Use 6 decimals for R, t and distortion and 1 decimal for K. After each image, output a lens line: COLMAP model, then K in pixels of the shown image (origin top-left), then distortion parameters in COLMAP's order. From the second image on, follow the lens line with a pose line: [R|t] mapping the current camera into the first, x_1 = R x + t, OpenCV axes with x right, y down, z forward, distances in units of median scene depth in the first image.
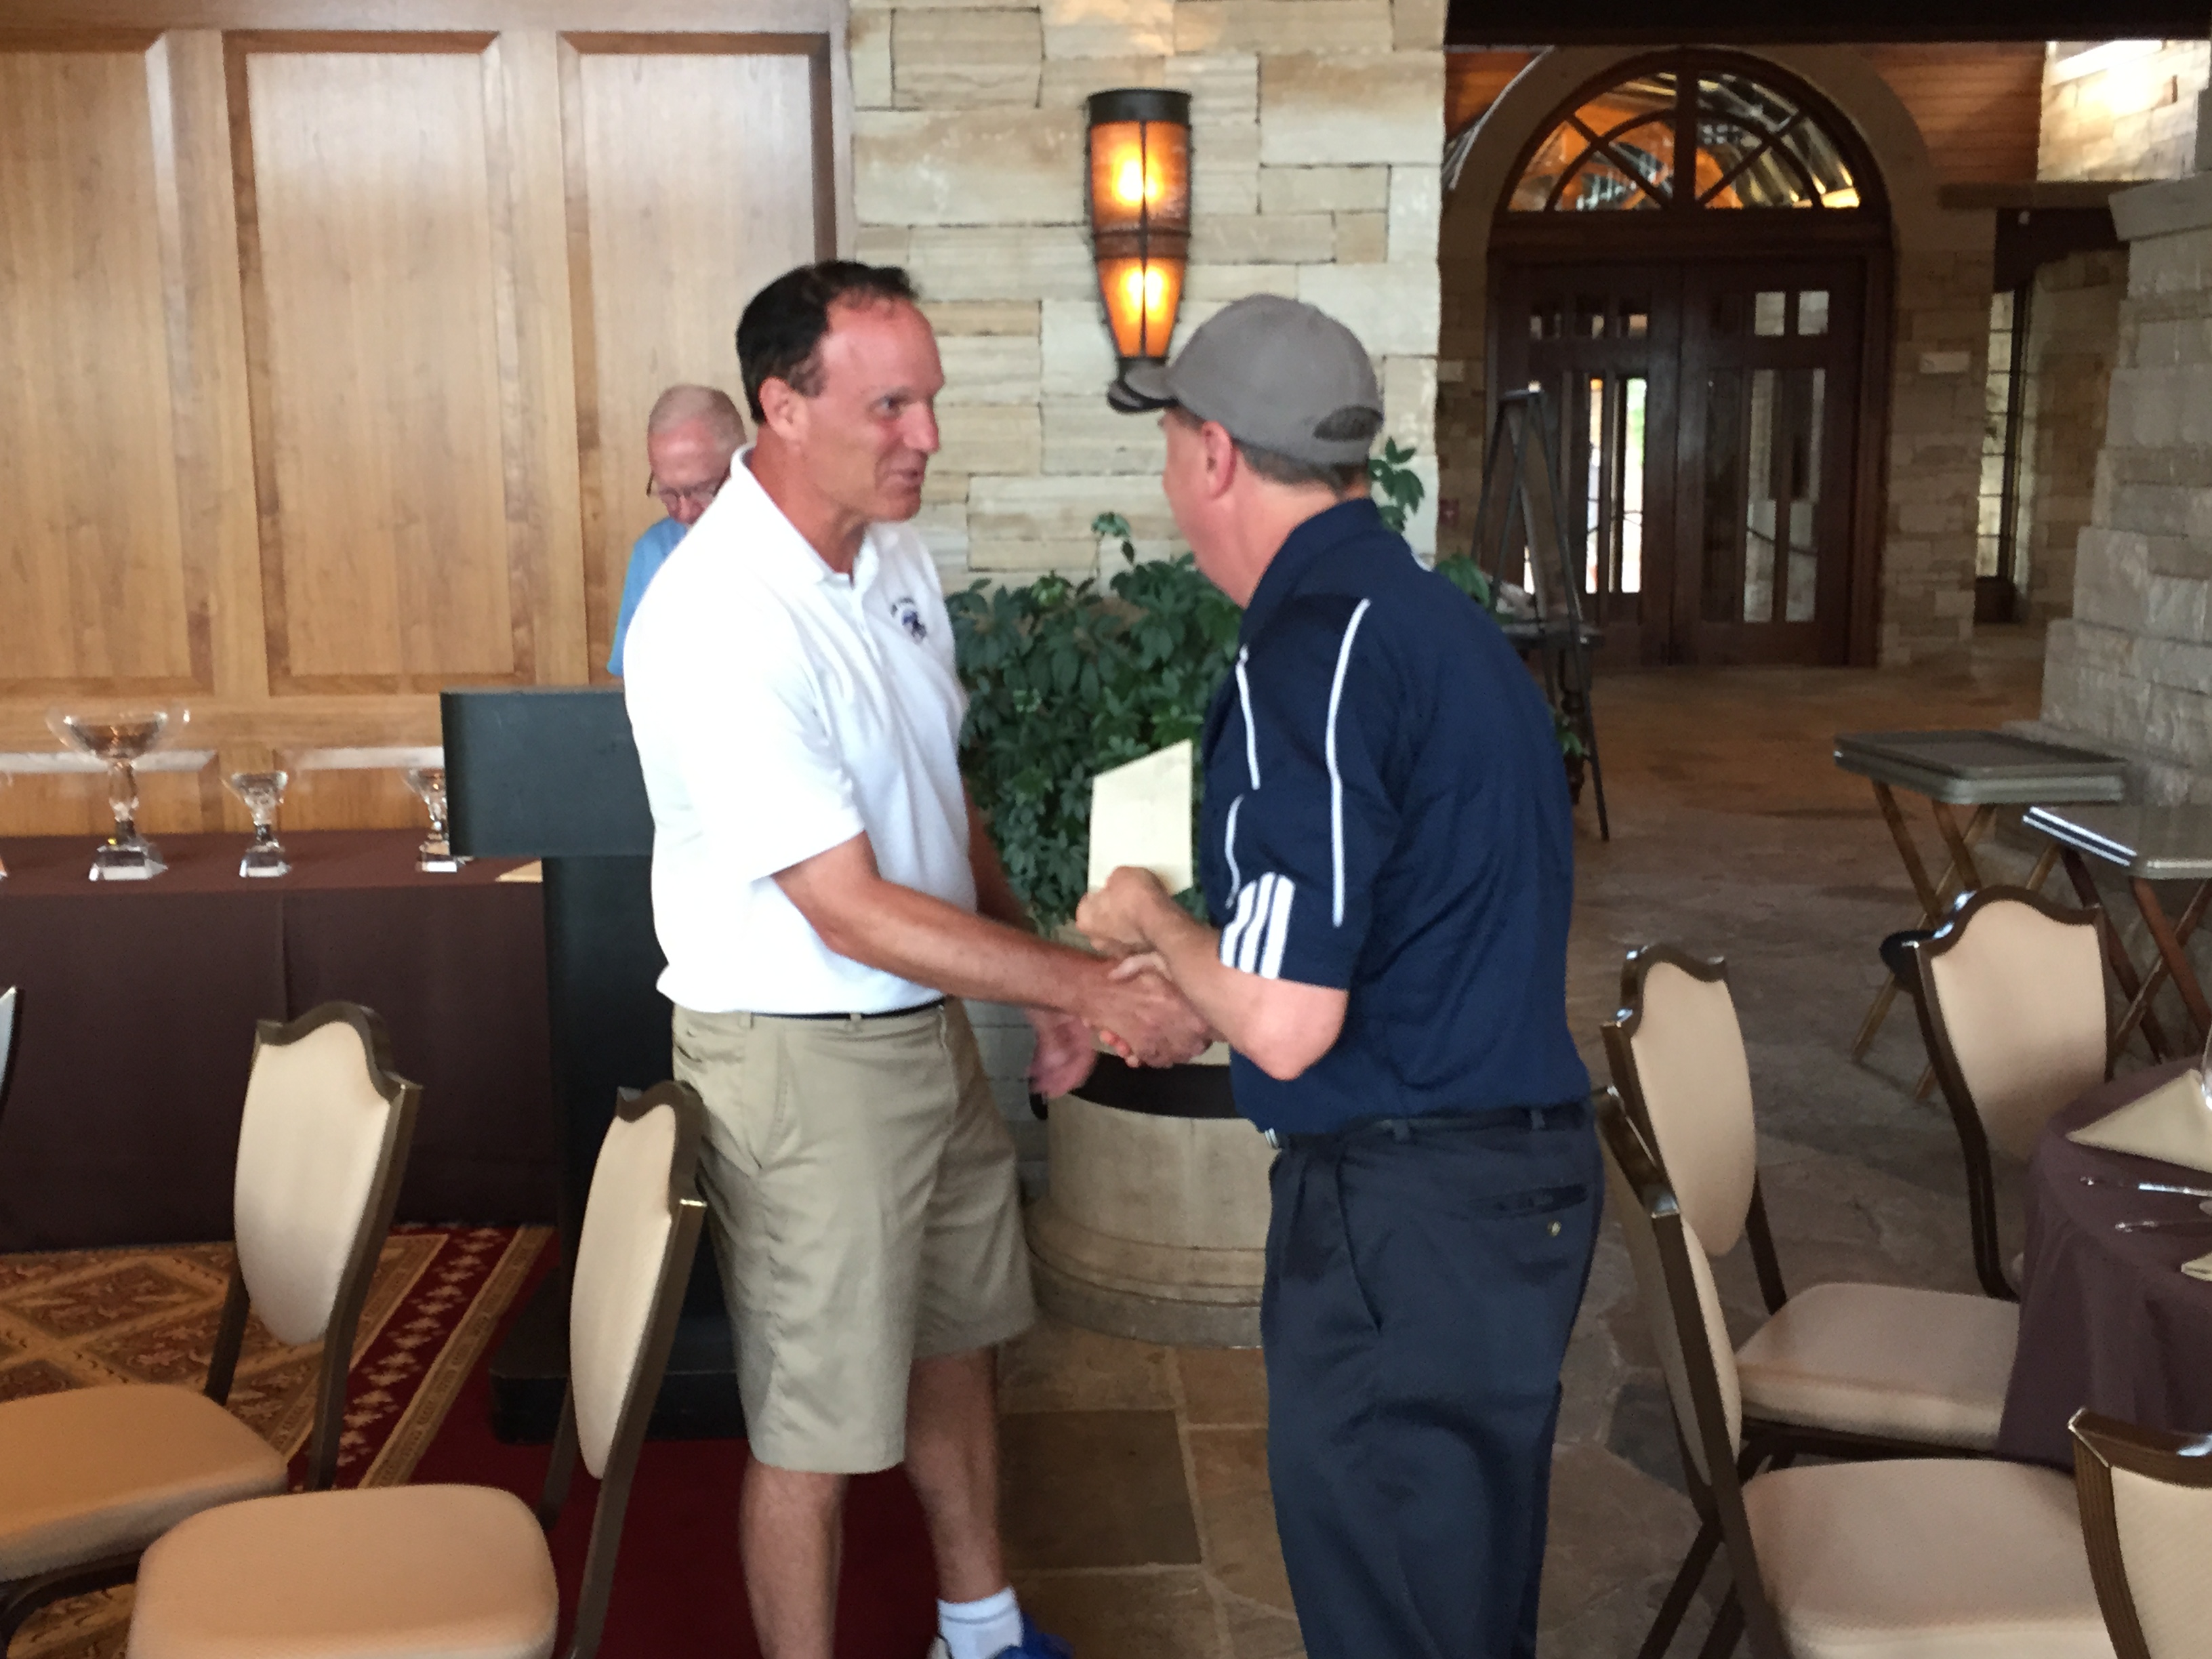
lens RADIAL K [[2363.2, 0, 1098.3], [0, 2363.2, 843.2], [0, 0, 1]] dist [0.053828, 0.000000]
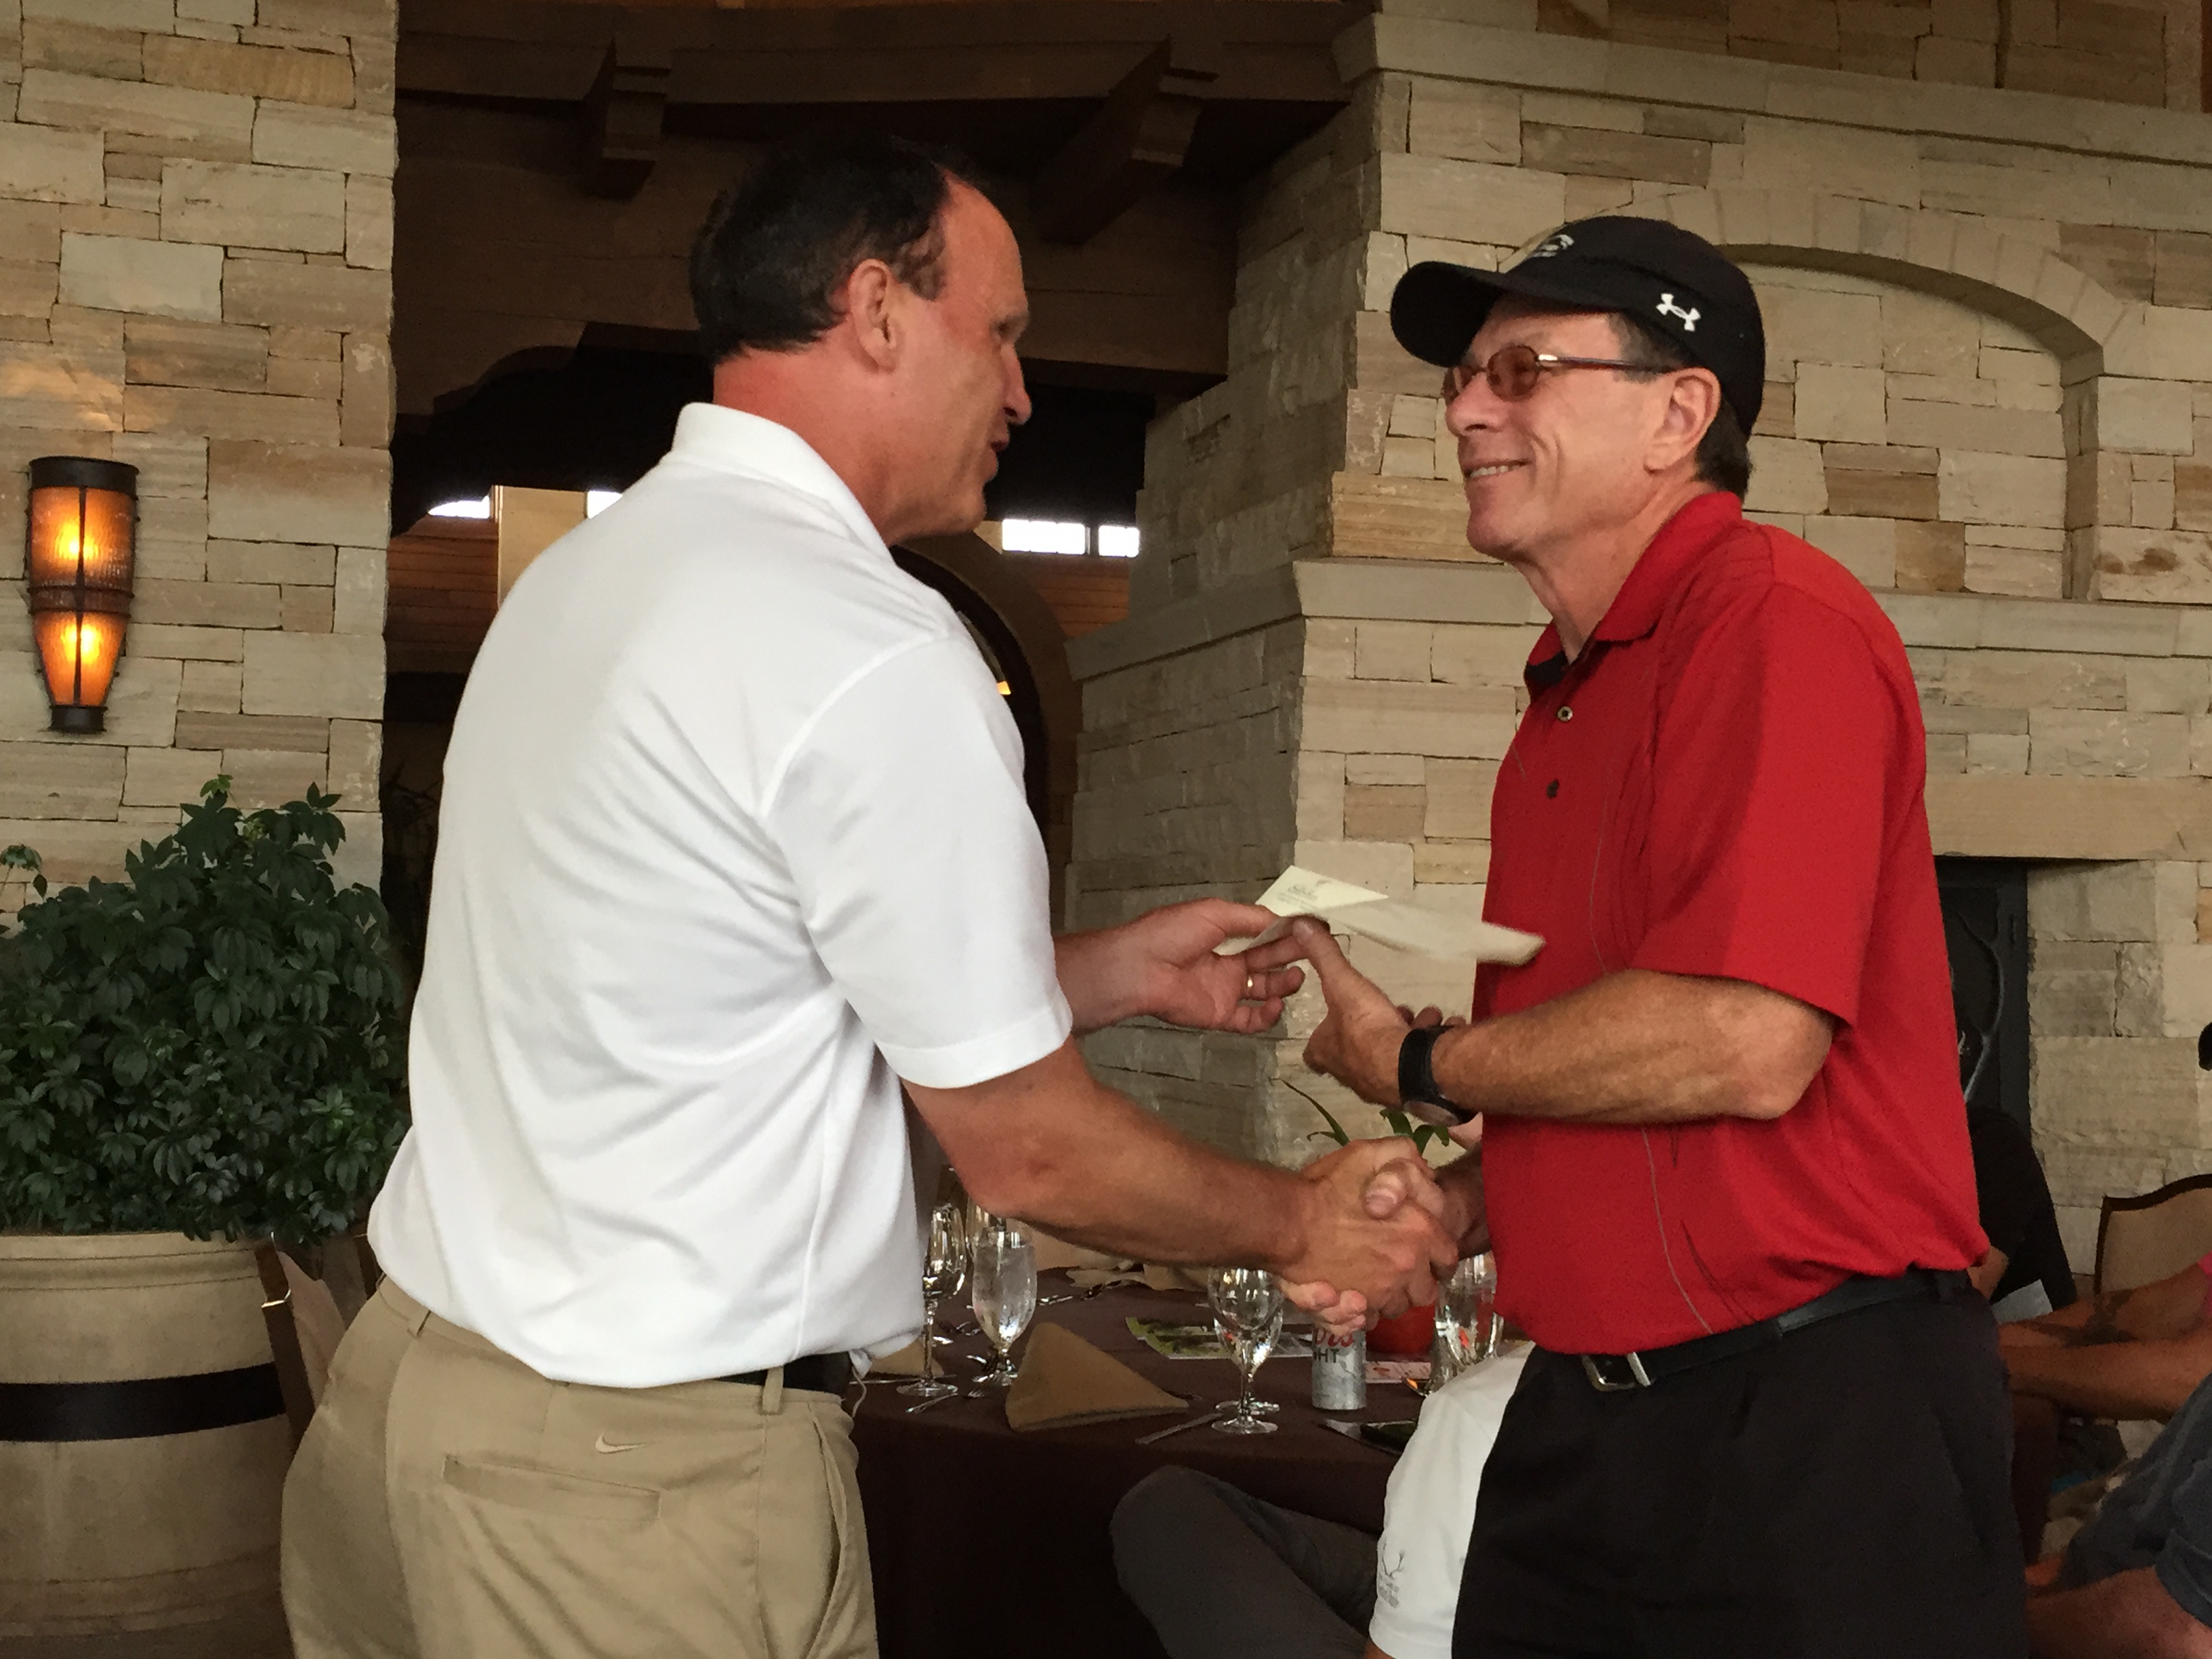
lens RADIAL K [[2552.9, 0, 1109.1], [0, 2552.9, 826.8], [0, 0, 1]] dist [0.042097, 0.000000]
pose [[0.953198, 0.032246, 0.300621, 0.111860], [0.032365, 0.977701, -0.207493, 0.091228], [-0.300609, 0.207511, 0.930899, -0.159379]]
